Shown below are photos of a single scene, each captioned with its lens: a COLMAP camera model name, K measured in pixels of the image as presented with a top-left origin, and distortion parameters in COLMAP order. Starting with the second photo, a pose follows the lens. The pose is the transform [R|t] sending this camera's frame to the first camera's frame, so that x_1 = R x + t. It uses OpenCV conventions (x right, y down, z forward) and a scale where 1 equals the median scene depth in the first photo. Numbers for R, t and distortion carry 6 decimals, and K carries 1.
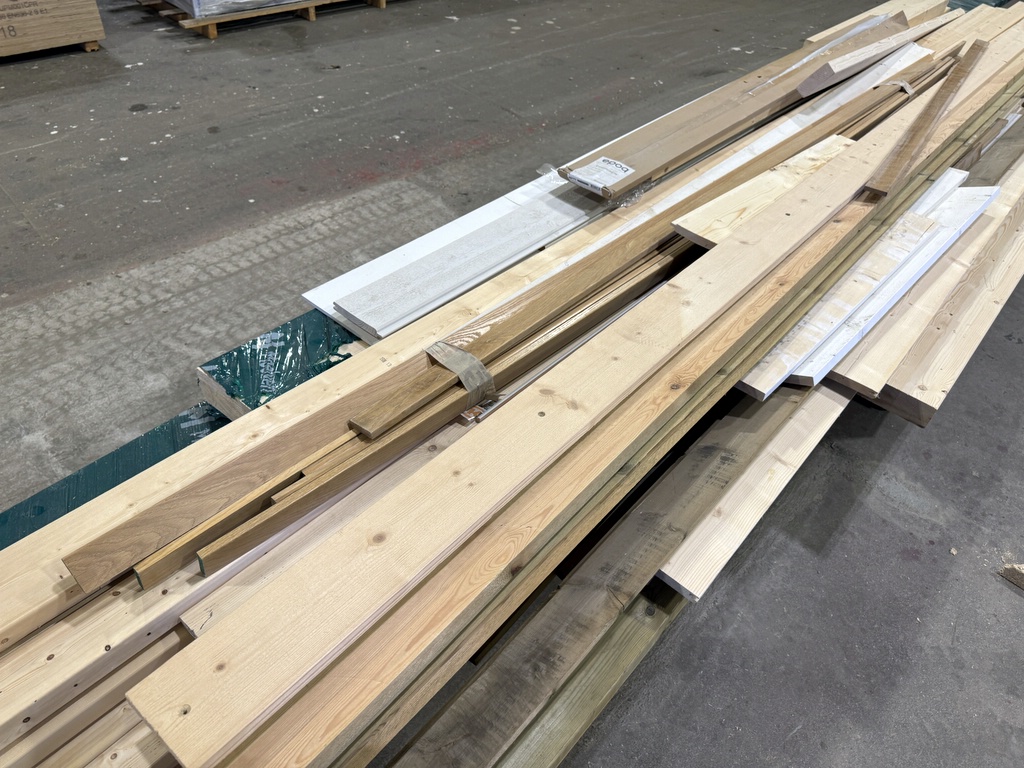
lens RADIAL K [[727.9, 0, 512.0], [0, 727.9, 384.0], [0, 0, 1]] dist [0.033243, -0.039153]
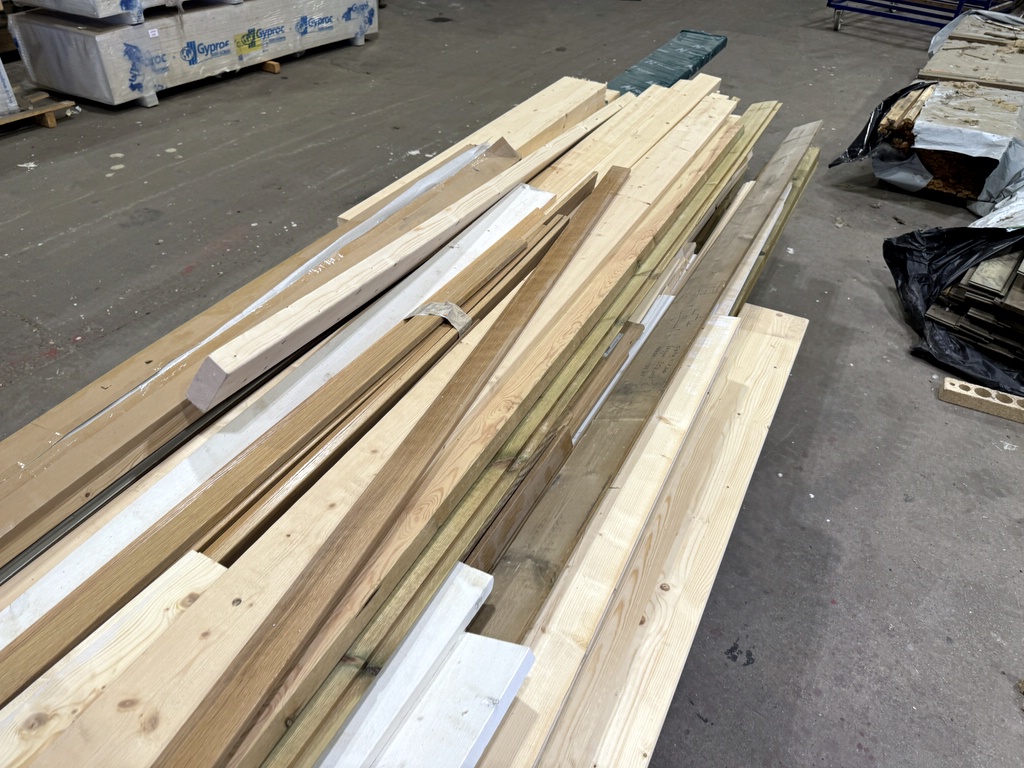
lens RADIAL K [[727.9, 0, 512.0], [0, 727.9, 384.0], [0, 0, 1]] dist [0.033243, -0.039153]
pose [[0.969948, -0.191869, 0.149622, 0.385398], [0.199528, 0.979161, -0.037838, -0.254469], [-0.139244, 0.066555, 0.988019, 0.347067]]
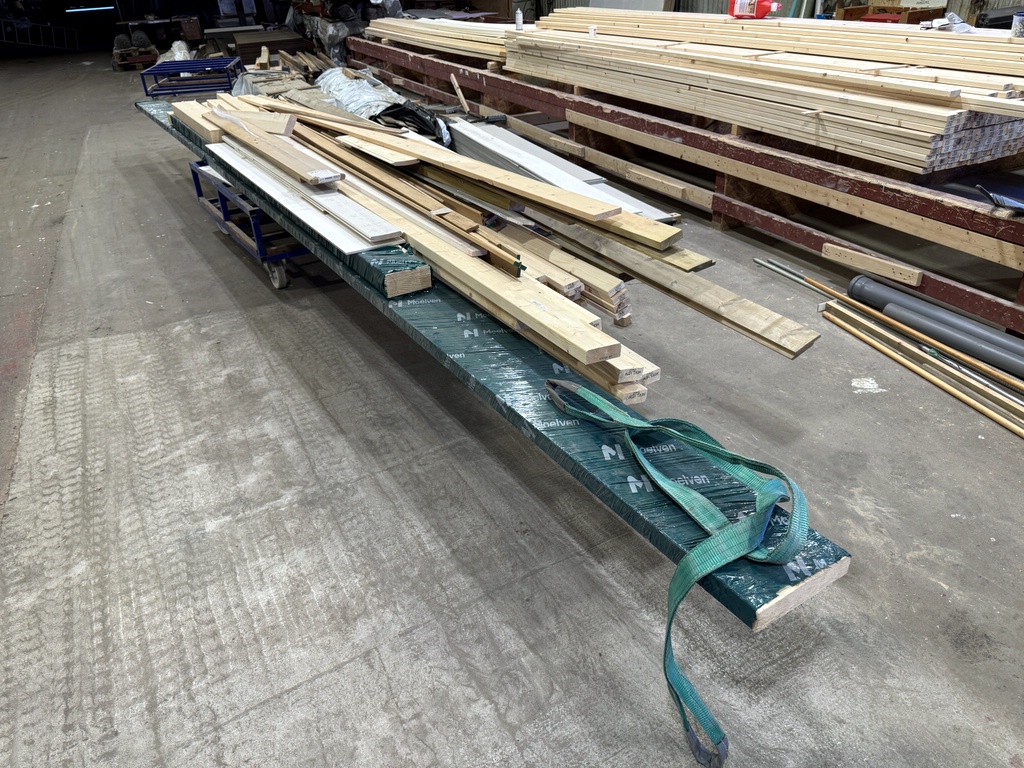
lens RADIAL K [[727.9, 0, 512.0], [0, 727.9, 384.0], [0, 0, 1]] dist [0.033243, -0.039153]
pose [[0.304303, -0.562848, 0.768506, -0.810016], [0.694818, 0.683041, 0.225129, -0.007259], [-0.651635, 0.465464, 0.598928, -0.078054]]
